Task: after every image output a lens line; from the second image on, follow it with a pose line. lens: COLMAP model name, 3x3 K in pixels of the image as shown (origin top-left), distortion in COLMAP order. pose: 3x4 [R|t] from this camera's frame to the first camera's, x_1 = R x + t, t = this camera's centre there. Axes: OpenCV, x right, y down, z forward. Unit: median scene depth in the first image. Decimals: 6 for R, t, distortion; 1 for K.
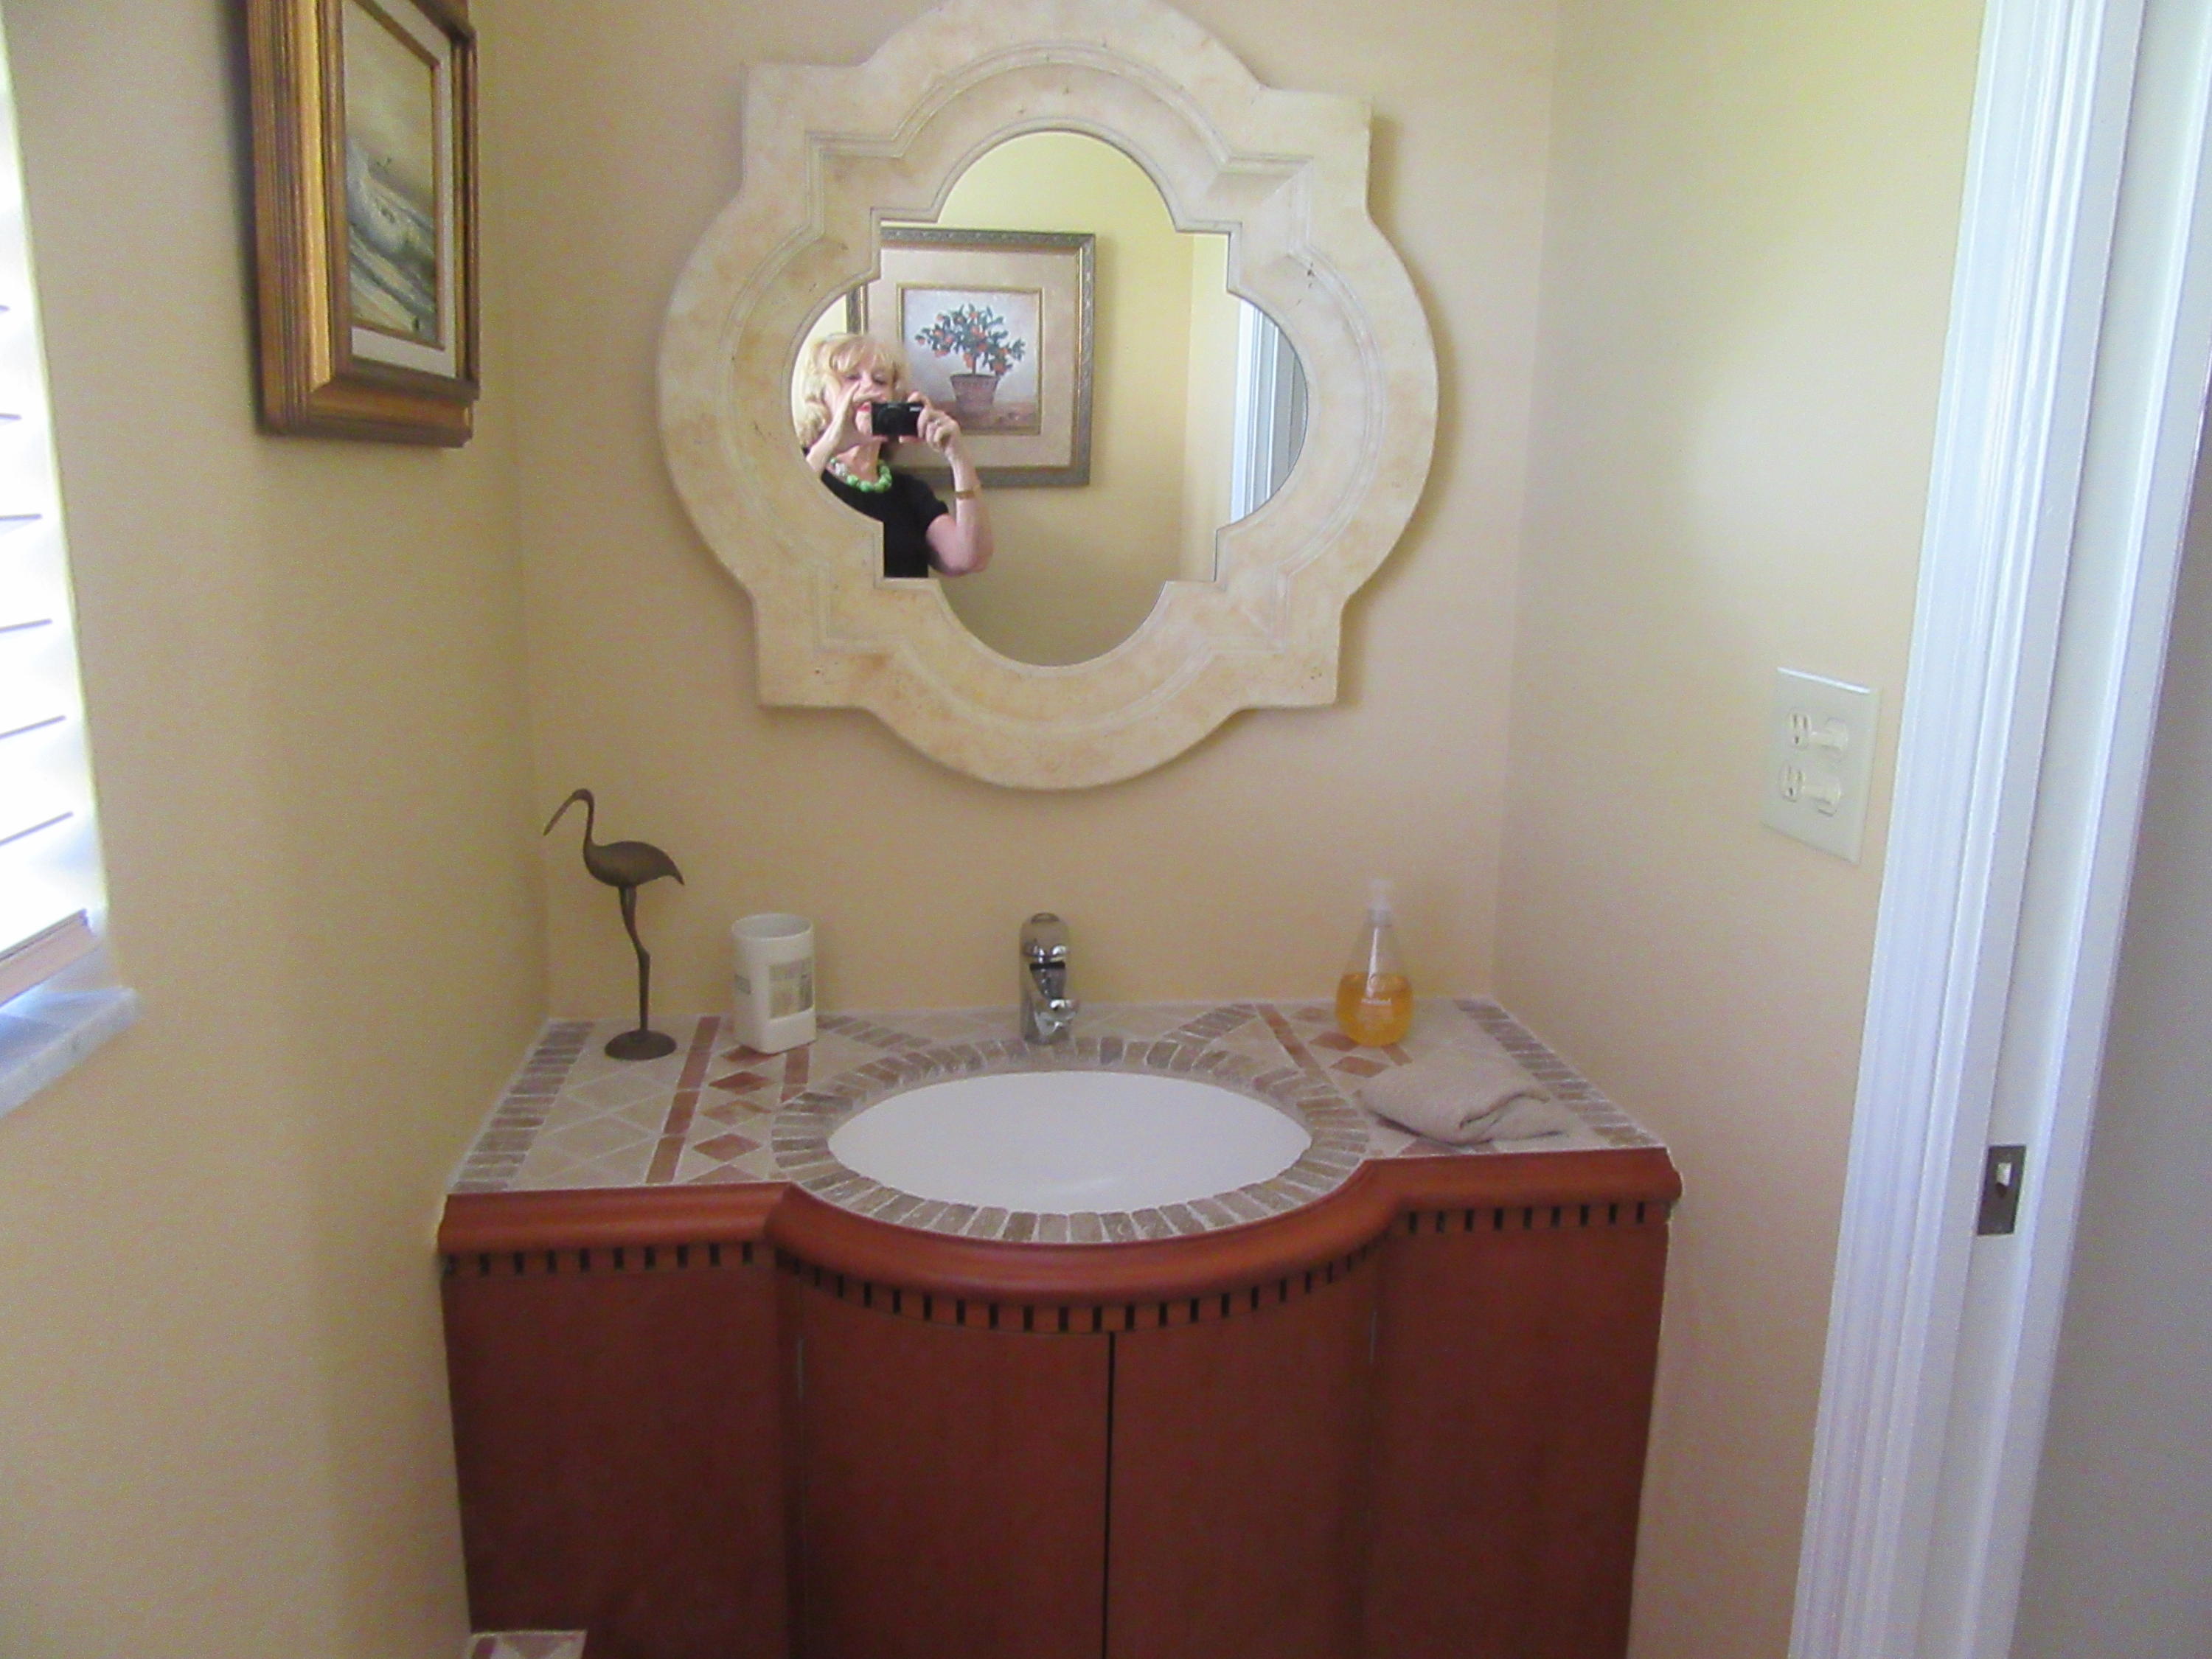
lens RADIAL K [[1627.7, 0, 1113.7], [0, 1627.7, 823.2], [0, 0, 1]] dist [-0.004739, -0.002487]
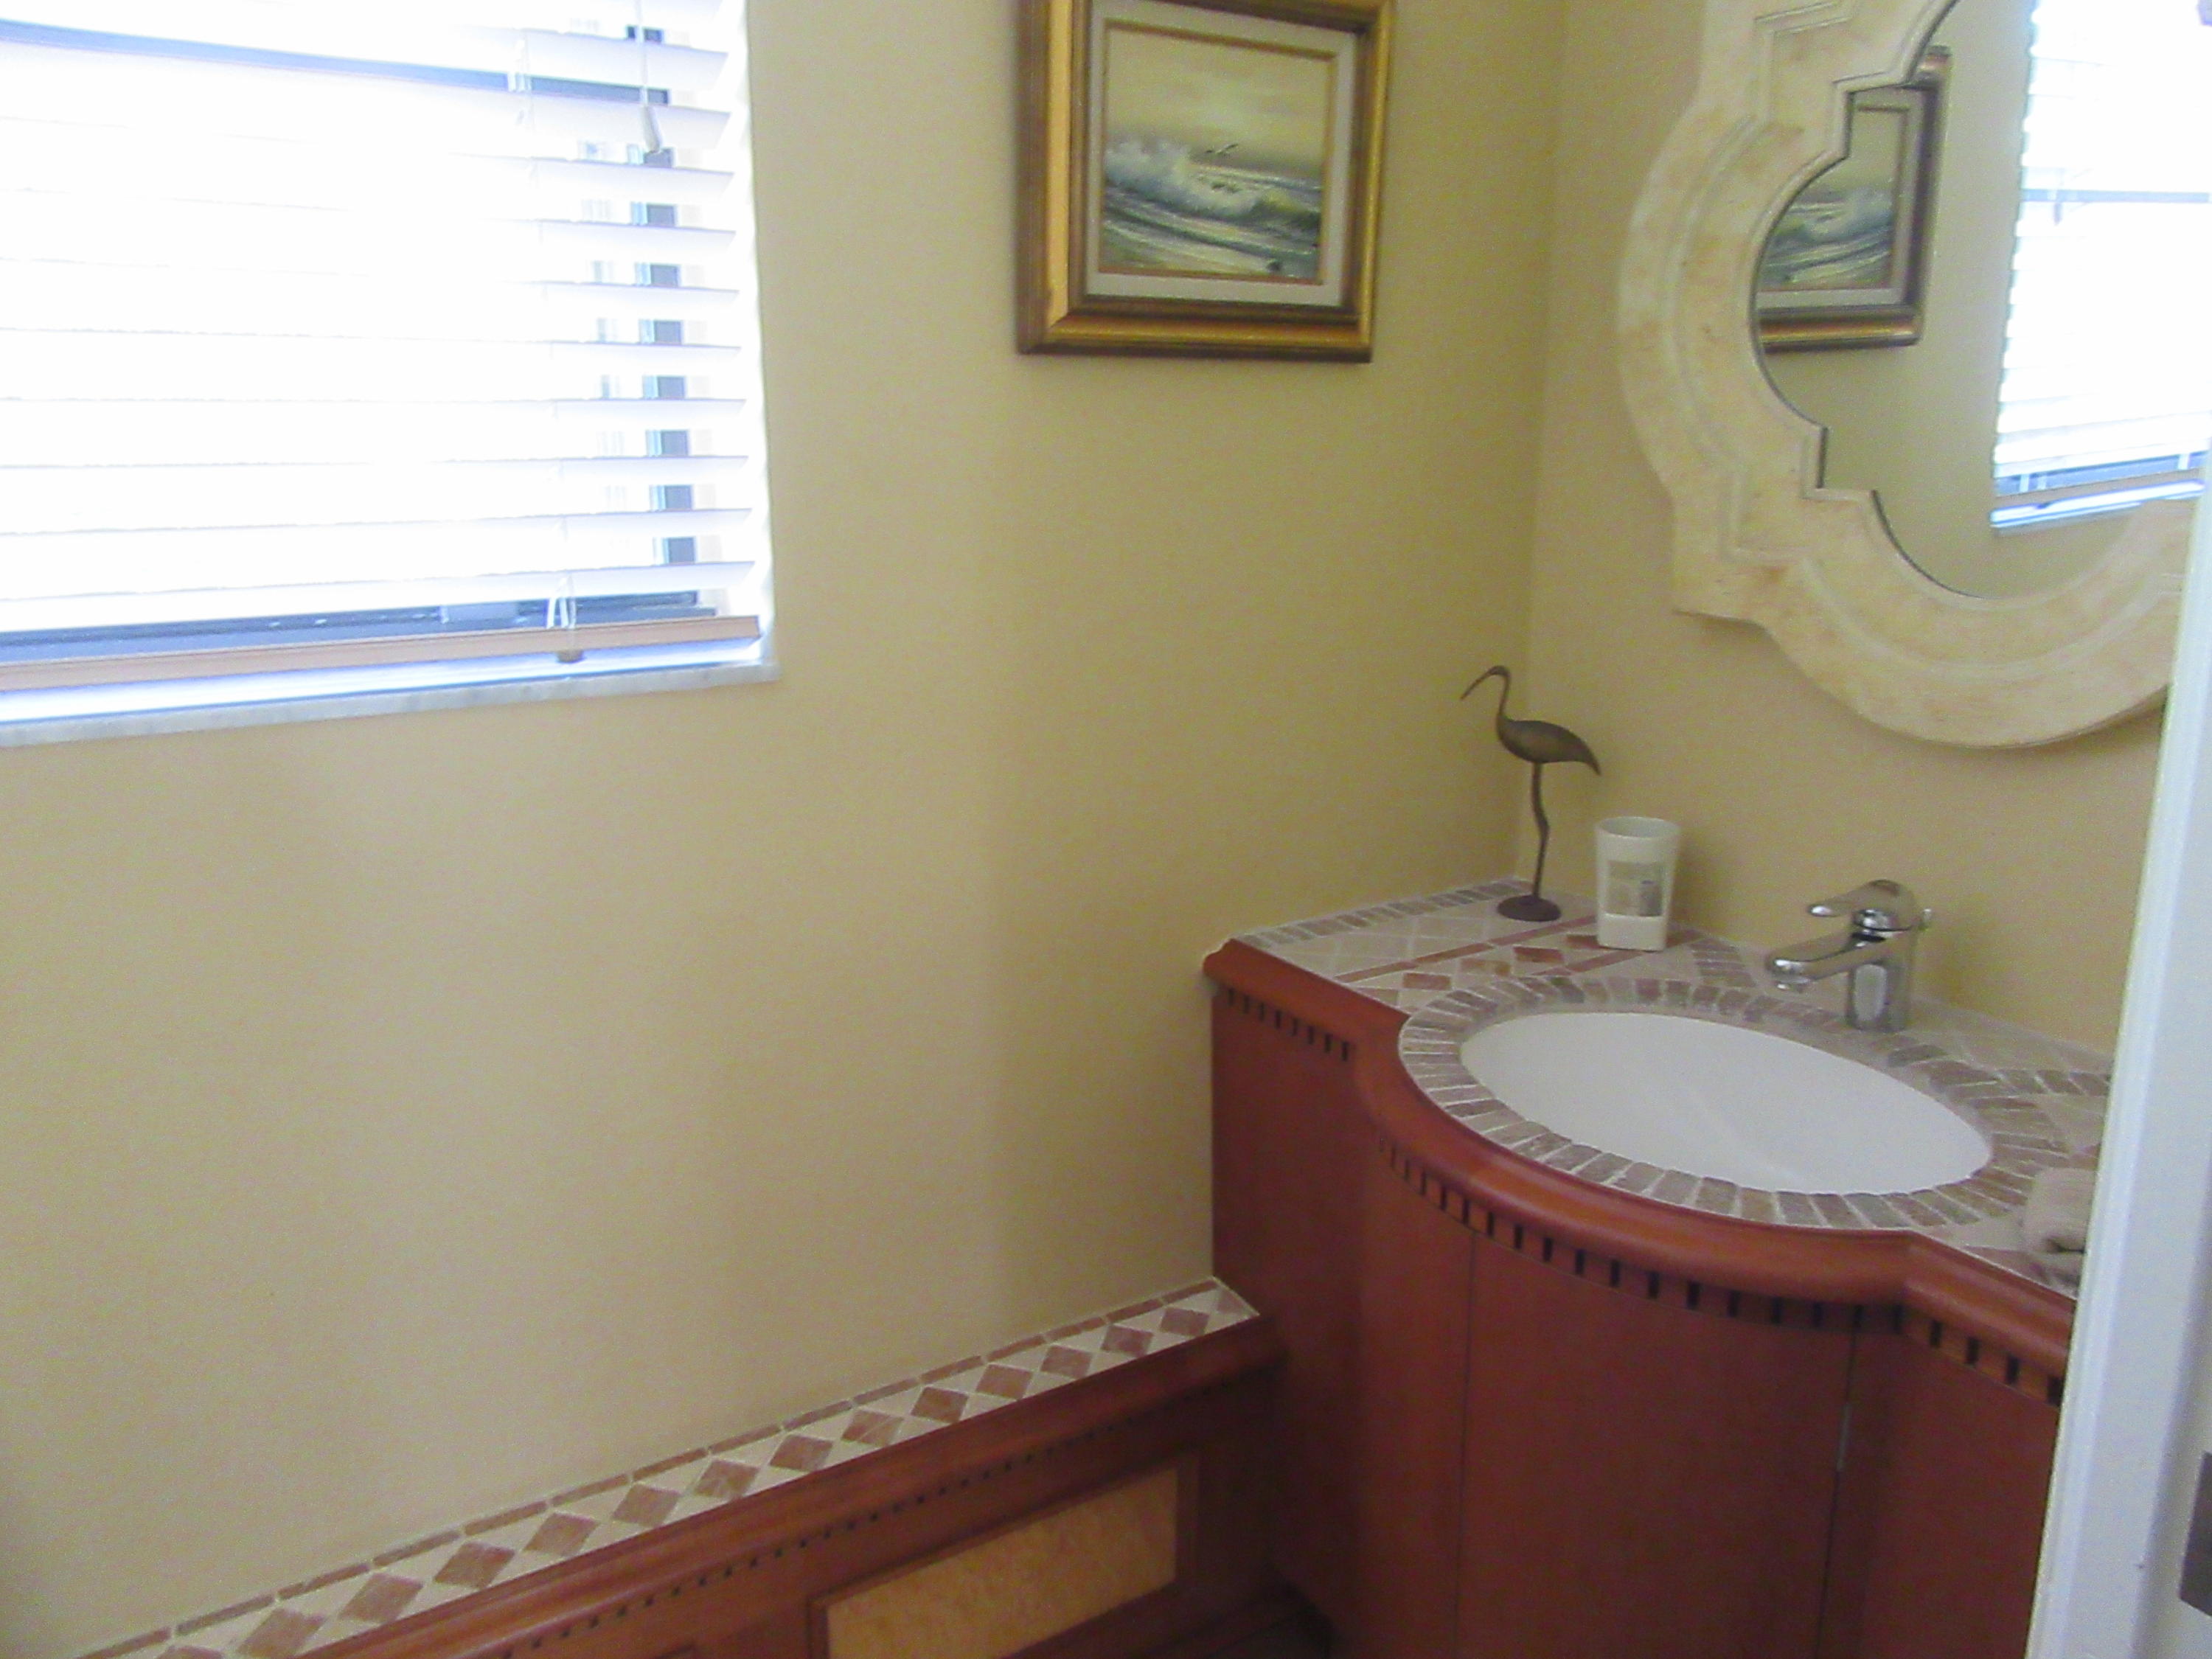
lens RADIAL K [[1627.7, 0, 1113.7], [0, 1627.7, 823.2], [0, 0, 1]] dist [-0.004739, -0.002487]
pose [[0.416979, 0.195992, -0.887533, 0.590044], [-0.178688, 0.975095, 0.131378, -0.015296], [0.891179, 0.103810, 0.441616, 0.273245]]
